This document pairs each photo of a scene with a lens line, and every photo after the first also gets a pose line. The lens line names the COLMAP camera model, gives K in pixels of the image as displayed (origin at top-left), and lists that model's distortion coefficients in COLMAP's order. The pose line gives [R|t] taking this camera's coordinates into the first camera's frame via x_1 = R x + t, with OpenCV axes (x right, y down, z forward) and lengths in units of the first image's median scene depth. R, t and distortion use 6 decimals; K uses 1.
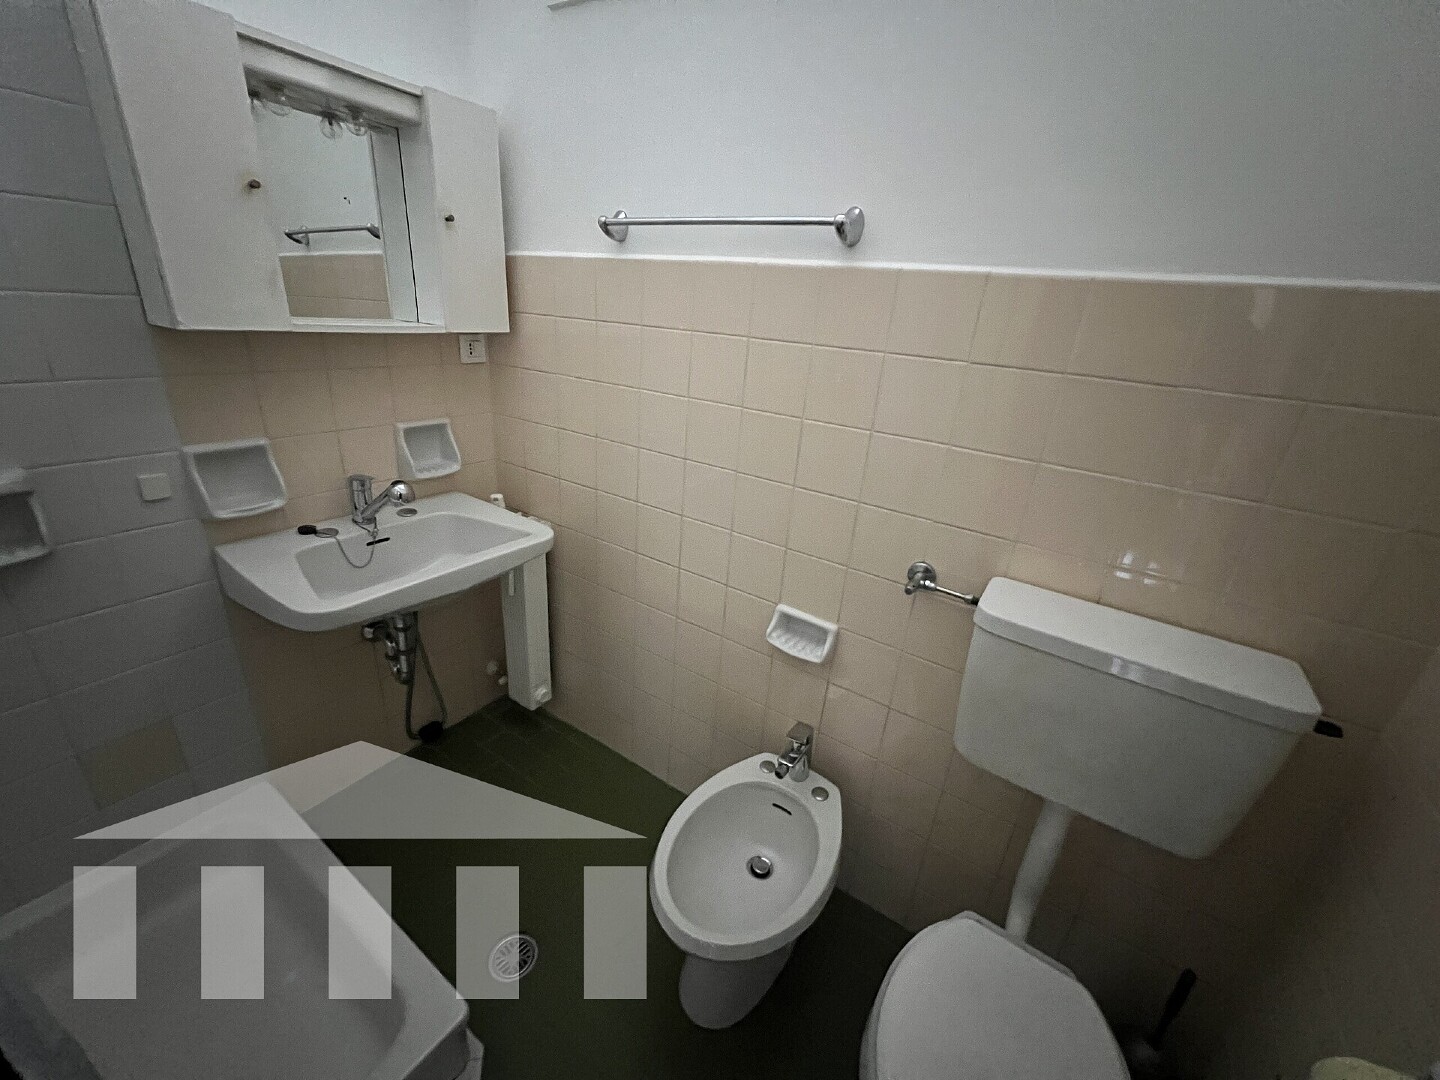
lens RADIAL K [[580.5, 0, 715.4], [0, 580.5, 539.1], [0, 0, 1]] dist [-0.000639, 0.000325]
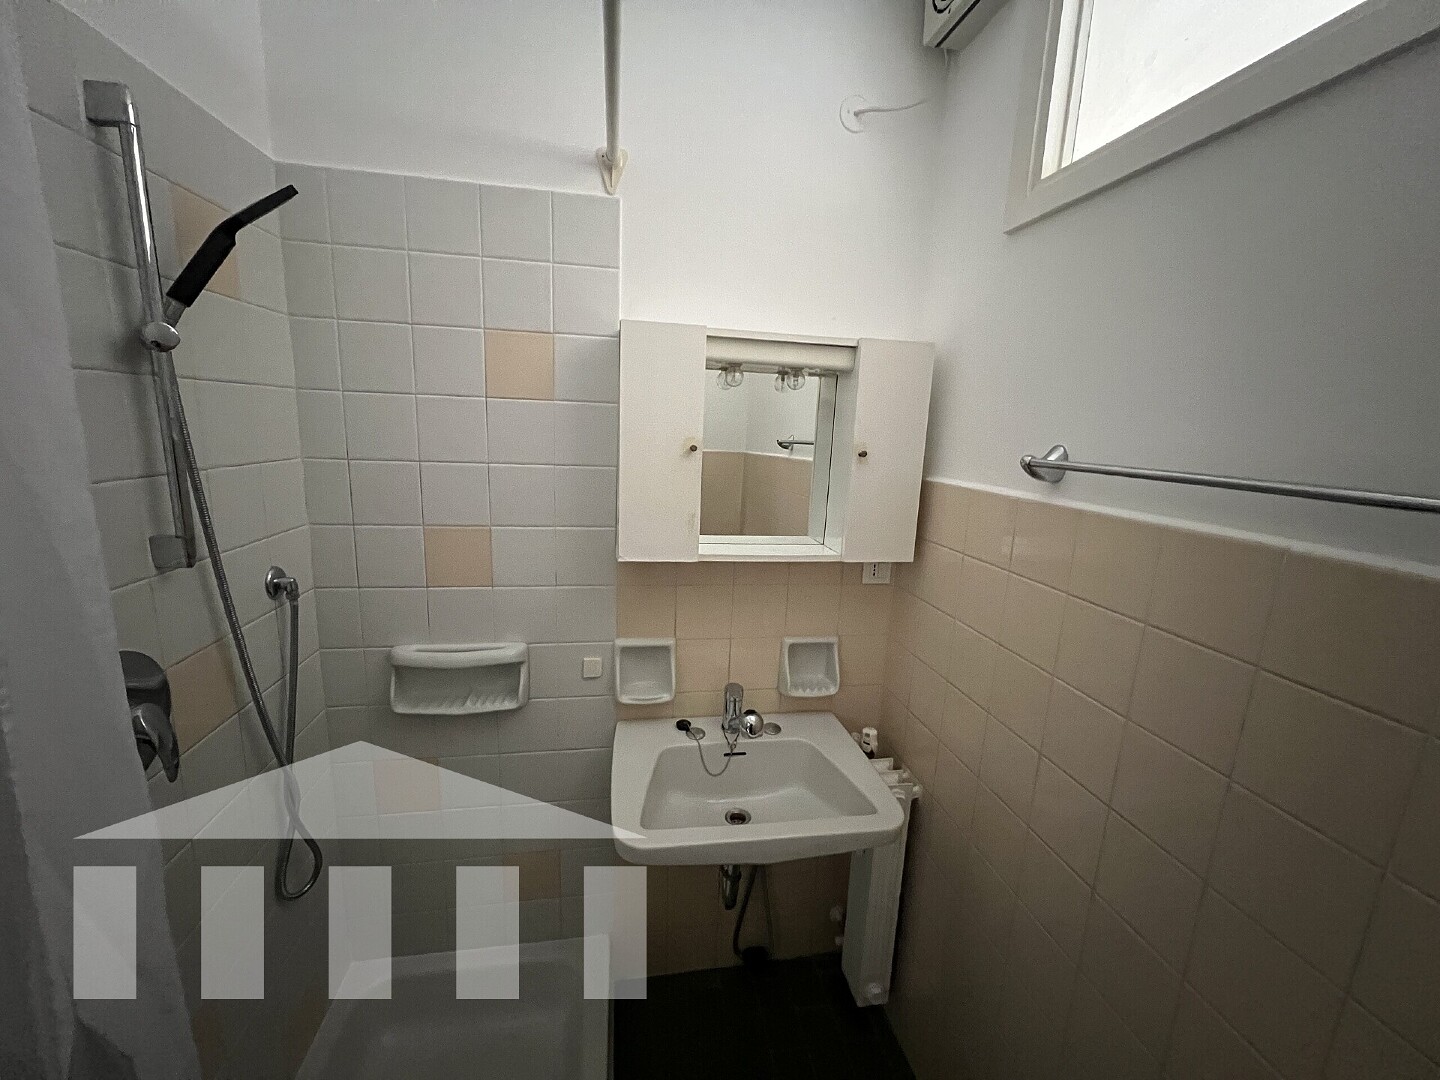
lens RADIAL K [[580.5, 0, 715.4], [0, 580.5, 539.1], [0, 0, 1]] dist [-0.000639, 0.000325]
pose [[0.689624, 0.099148, -0.717349, 0.079757], [-0.260227, 0.958345, -0.117712, -0.245893], [0.675797, 0.267850, 0.686699, 0.216794]]
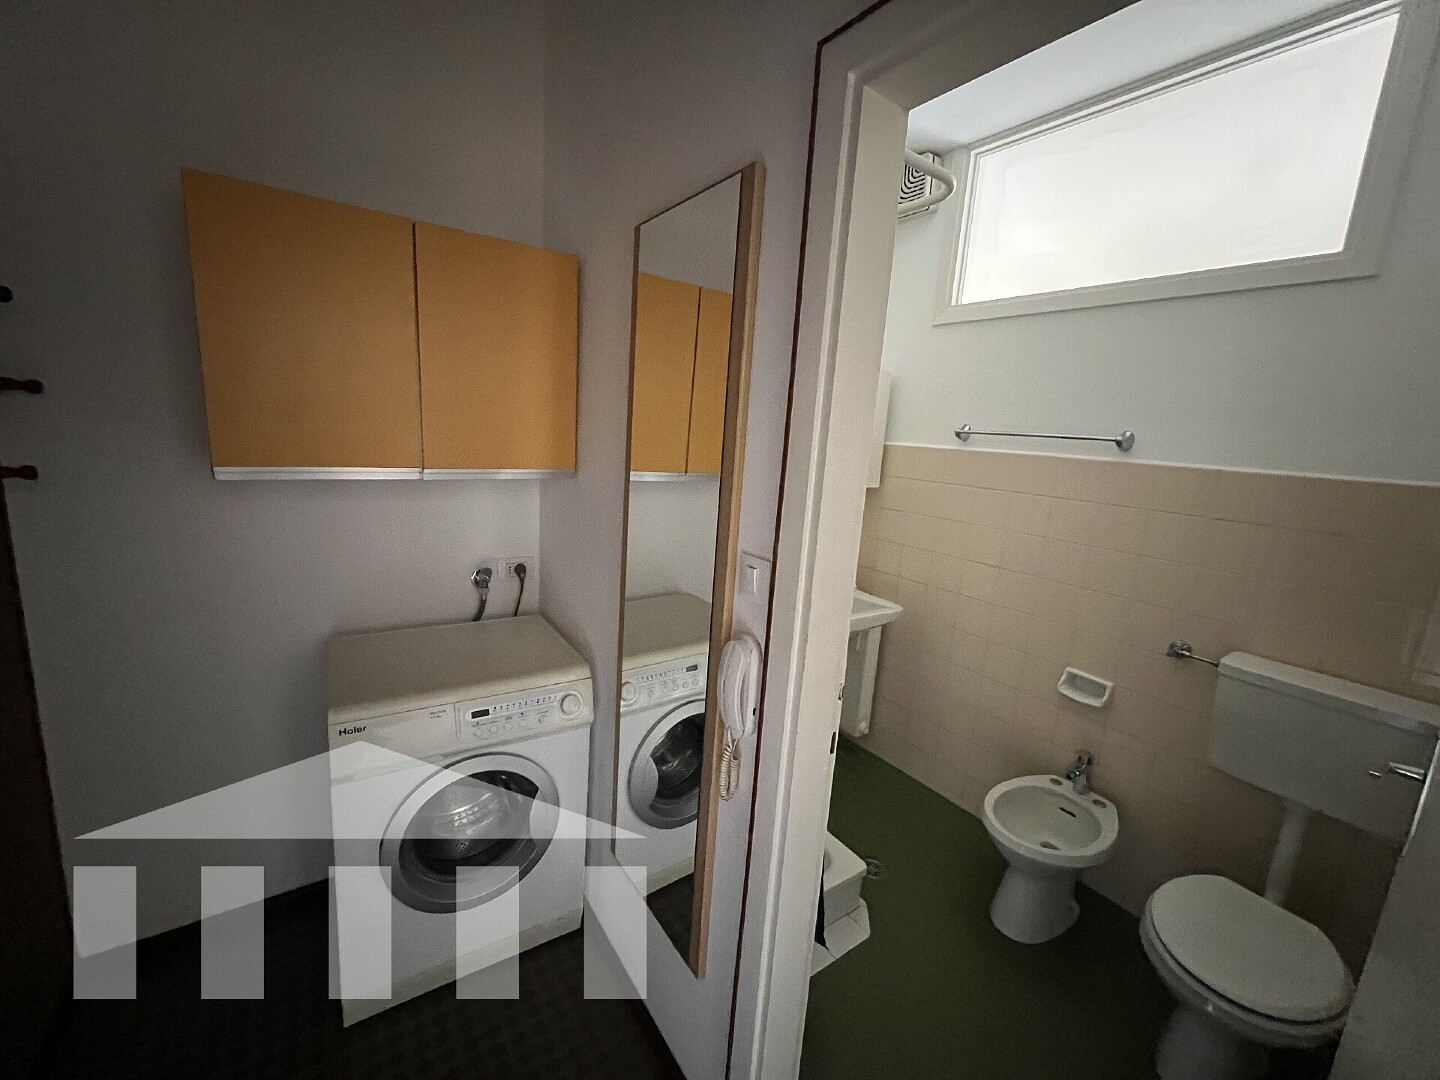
lens RADIAL K [[572.8, 0, 724.2], [0, 572.8, 532.3], [0, 0, 1]] dist [-0.022154, 0.024509]
pose [[0.936022, 0.060110, -0.346770, -0.229513], [-0.138840, 0.968462, -0.206891, 0.201413], [0.323397, 0.241800, 0.914848, -0.719792]]
